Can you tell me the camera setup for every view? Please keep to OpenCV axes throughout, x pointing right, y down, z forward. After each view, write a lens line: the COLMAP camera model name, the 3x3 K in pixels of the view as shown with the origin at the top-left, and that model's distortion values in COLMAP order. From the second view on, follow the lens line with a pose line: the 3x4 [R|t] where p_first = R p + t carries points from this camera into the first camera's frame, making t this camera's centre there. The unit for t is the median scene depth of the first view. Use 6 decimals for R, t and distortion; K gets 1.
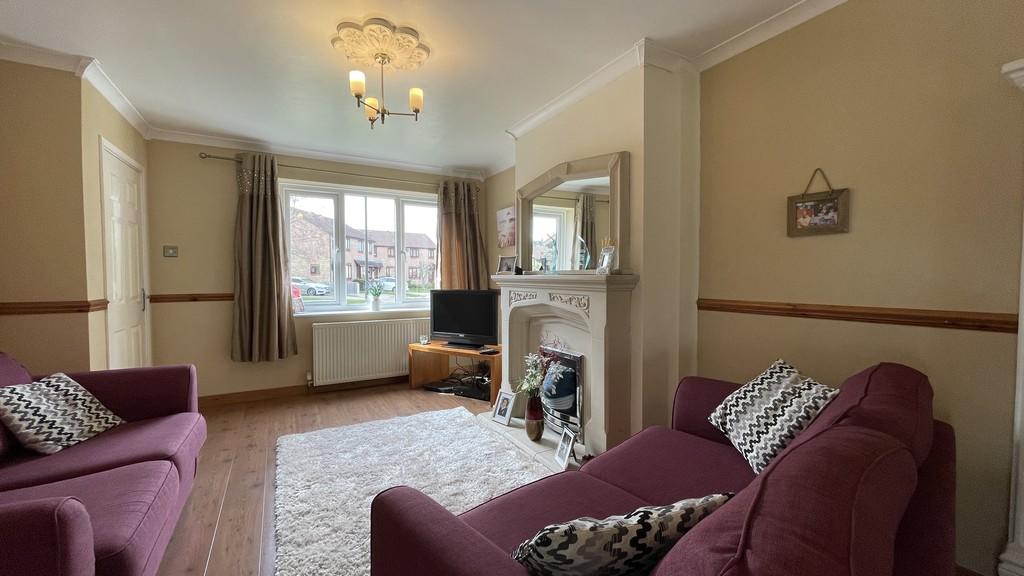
lens RADIAL K [[410.3, 0, 512.0], [0, 410.3, 288.0], [0, 0, 1]] dist [-0.001306, -0.000391]
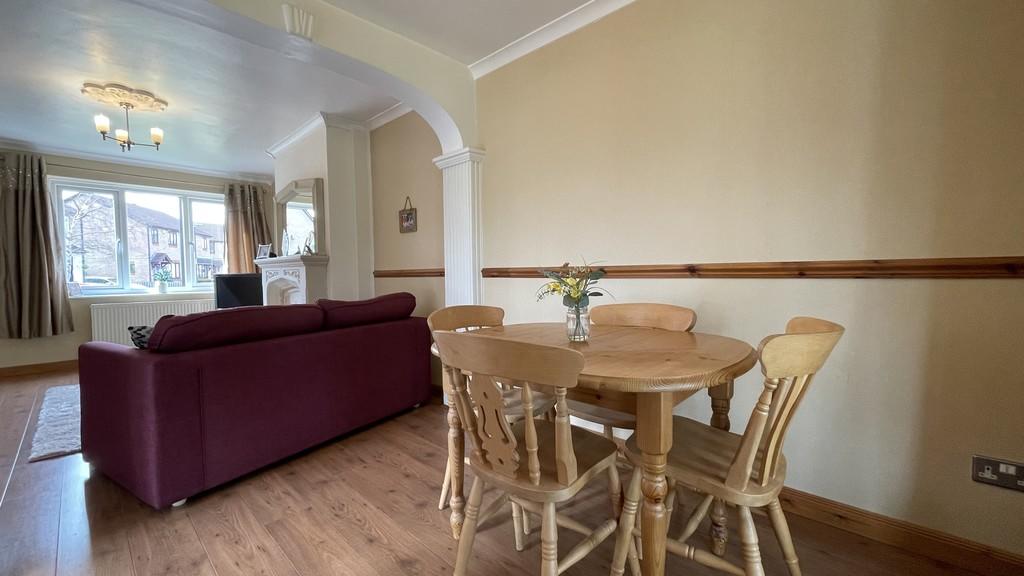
lens RADIAL K [[416.5, 0, 517.1], [0, 416.5, 289.7], [0, 0, 1]] dist [0.000927, -0.000398]
pose [[0.956814, -0.022518, 0.289828, 0.346941], [0.020500, 0.999740, 0.009995, 0.064684], [-0.289978, -0.003622, 0.957027, -0.500979]]
